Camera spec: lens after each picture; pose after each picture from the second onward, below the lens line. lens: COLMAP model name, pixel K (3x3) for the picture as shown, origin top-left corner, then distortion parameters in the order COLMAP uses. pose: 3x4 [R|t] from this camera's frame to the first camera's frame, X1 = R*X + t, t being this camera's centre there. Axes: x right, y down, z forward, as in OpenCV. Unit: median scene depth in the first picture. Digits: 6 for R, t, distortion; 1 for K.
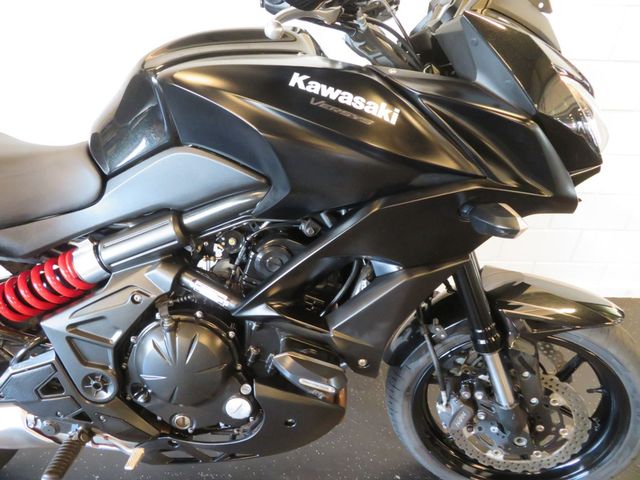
lens RADIAL K [[457.6, 0, 320.0], [0, 457.6, 240.0], [0, 0, 1]] dist [0.001087, -0.004373]
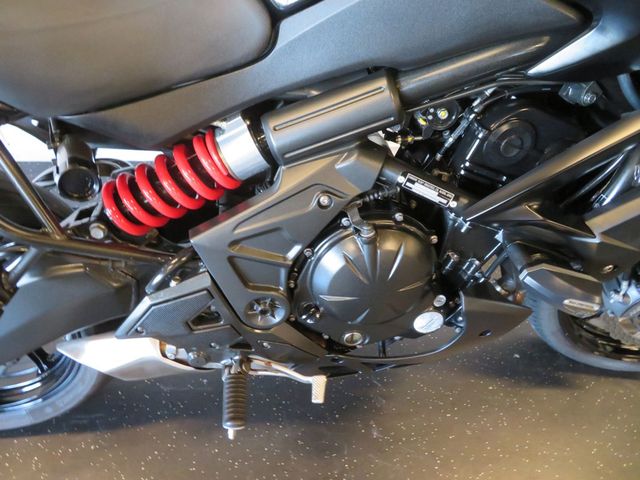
lens RADIAL K [[457.6, 0, 320.0], [0, 457.6, 240.0], [0, 0, 1]] dist [0.001087, -0.004373]
pose [[0.995648, -0.048992, 0.079277, -0.451602], [0.021605, 0.948837, 0.315028, -0.038340], [-0.090654, -0.311944, 0.945766, 0.297243]]
